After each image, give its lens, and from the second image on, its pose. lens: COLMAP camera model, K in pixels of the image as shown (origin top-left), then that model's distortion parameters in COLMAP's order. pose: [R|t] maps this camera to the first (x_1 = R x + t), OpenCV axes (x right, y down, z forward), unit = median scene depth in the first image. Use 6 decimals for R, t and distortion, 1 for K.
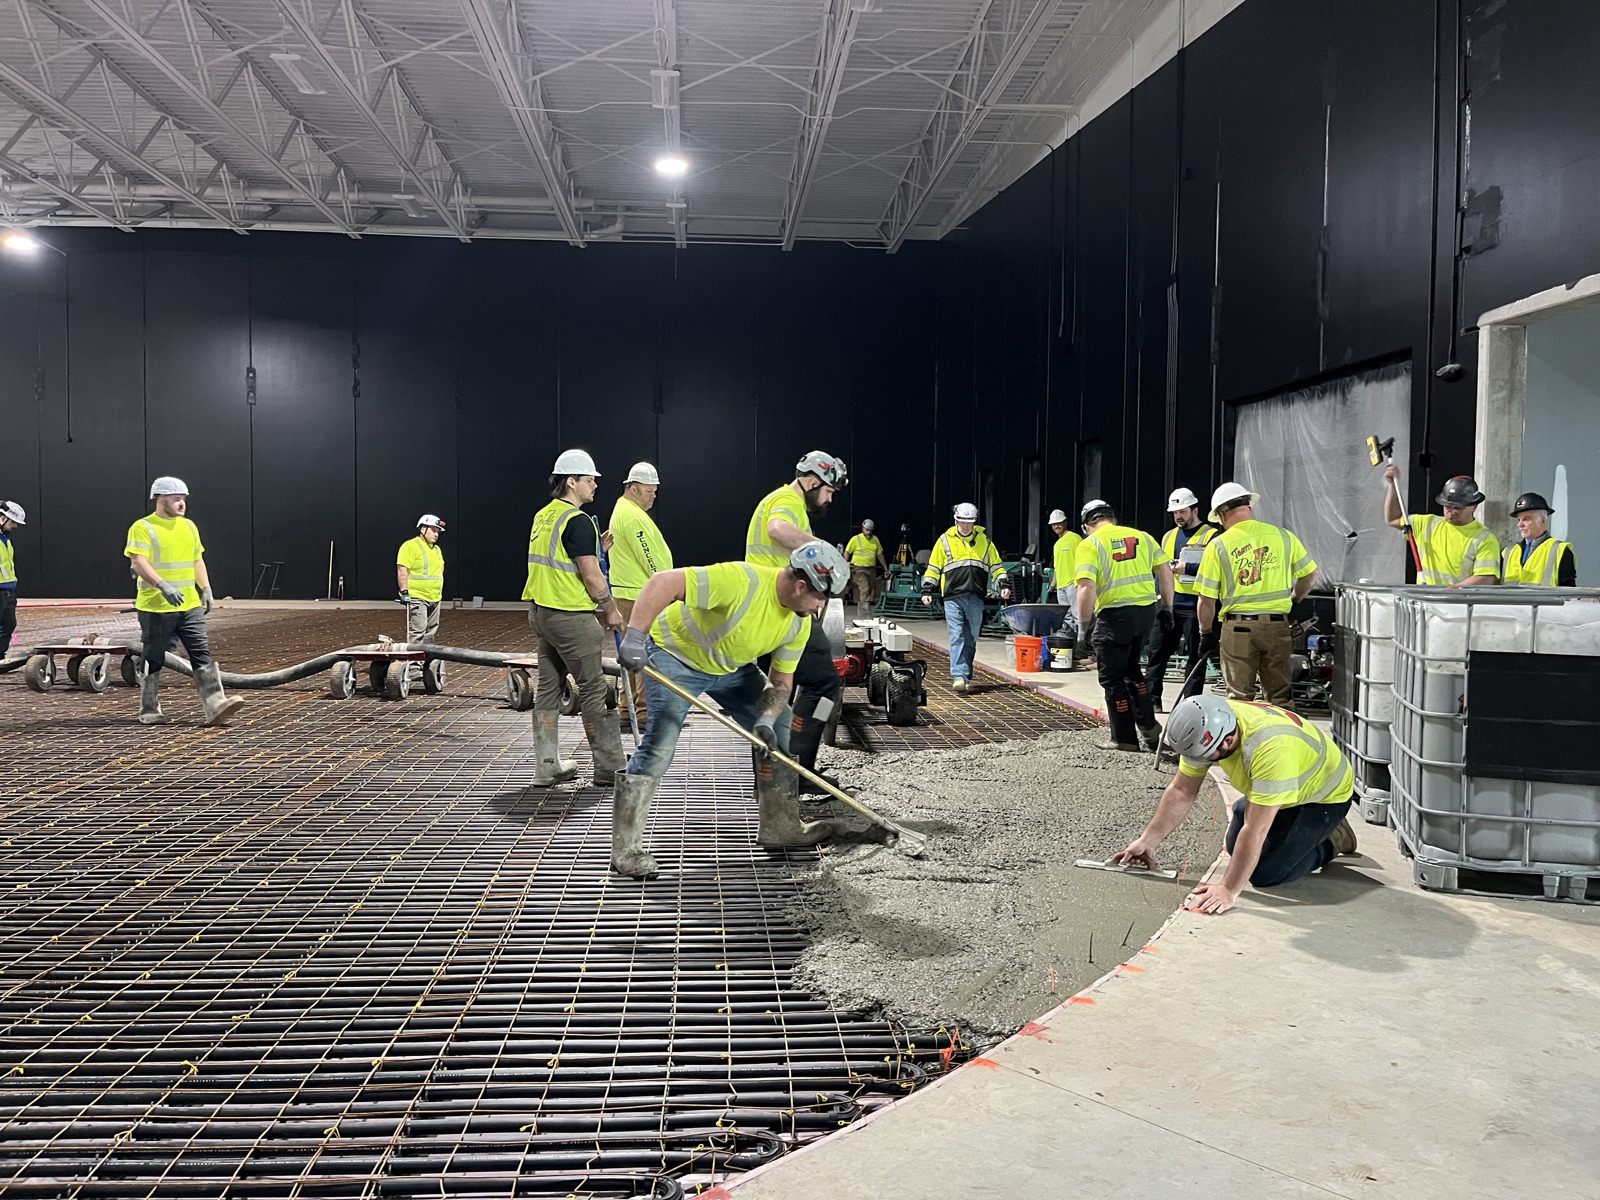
lens RADIAL K [[1213.6, 0, 786.4], [0, 1213.6, 593.8], [0, 0, 1]] dist [0.058937, -0.073942]
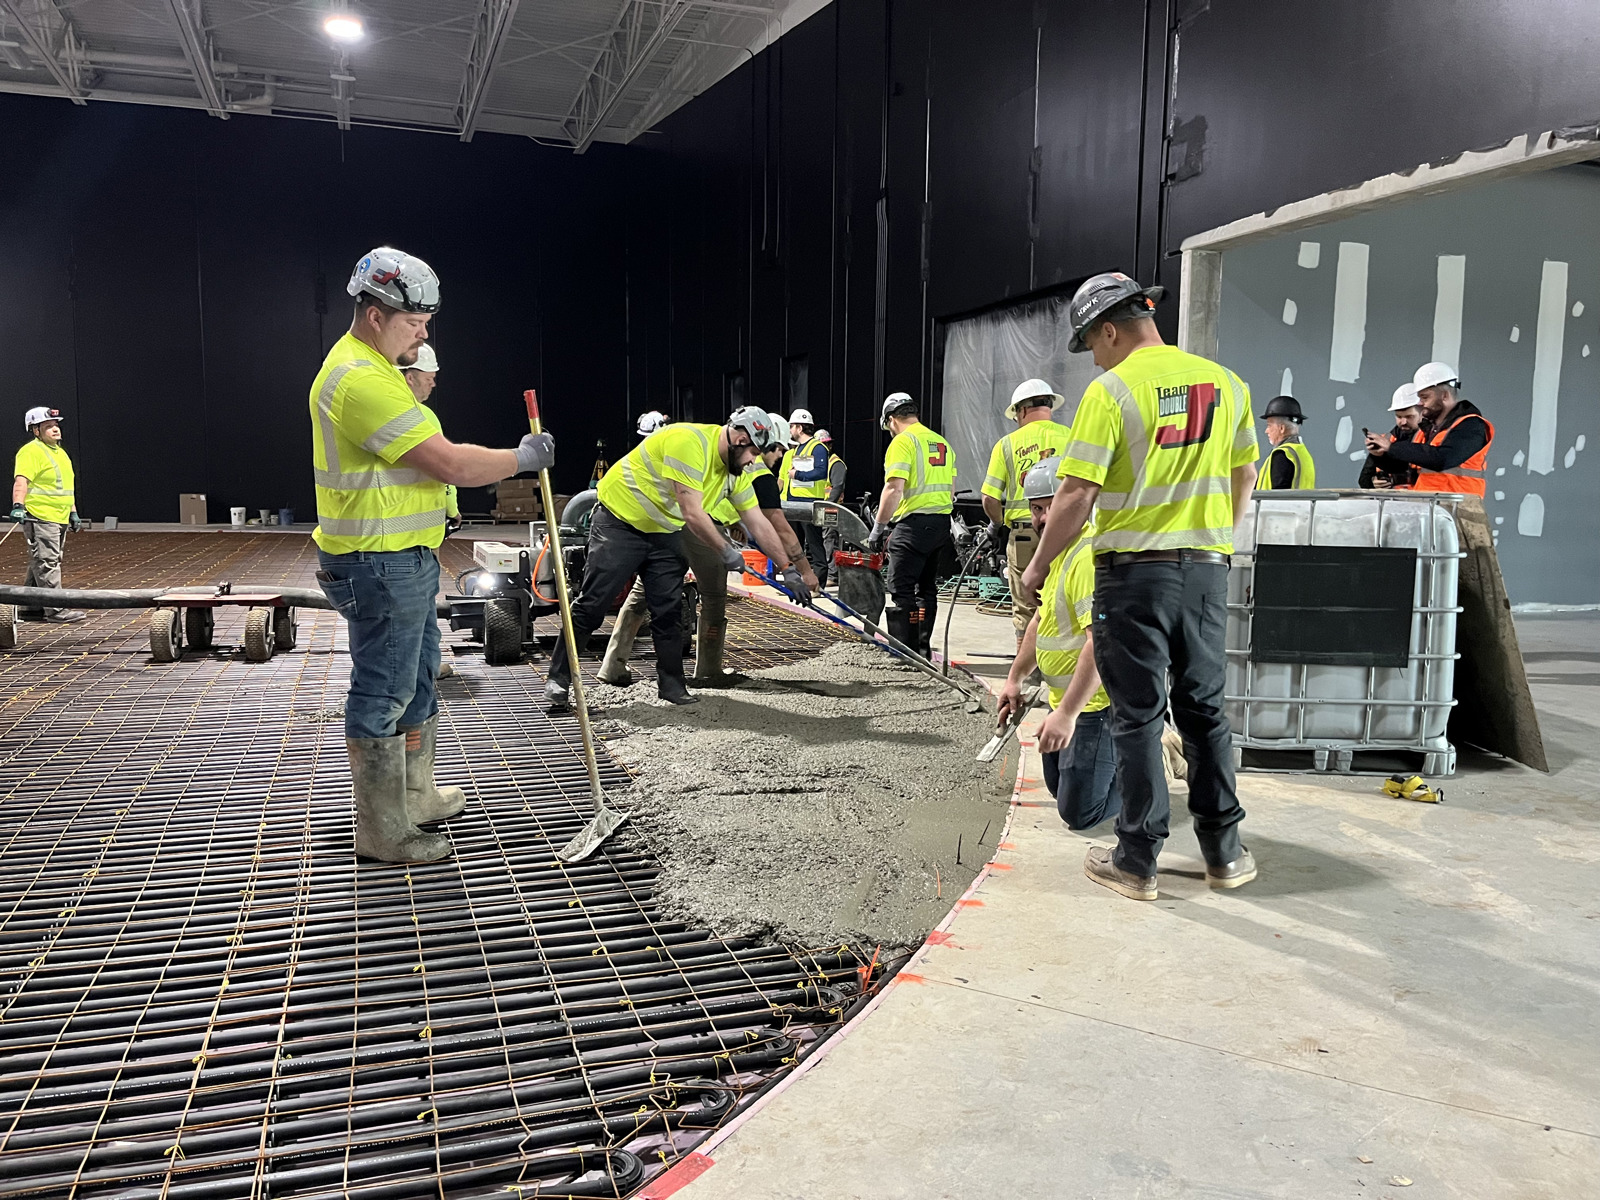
lens RADIAL K [[1213.6, 0, 789.3], [0, 1213.6, 595.9], [0, 0, 1]] dist [0.058937, -0.073942]
pose [[0.963504, -0.024359, 0.266584, -0.111196], [0.006642, 0.997720, 0.067162, 0.017026], [-0.267612, -0.062941, 0.961469, 0.090230]]
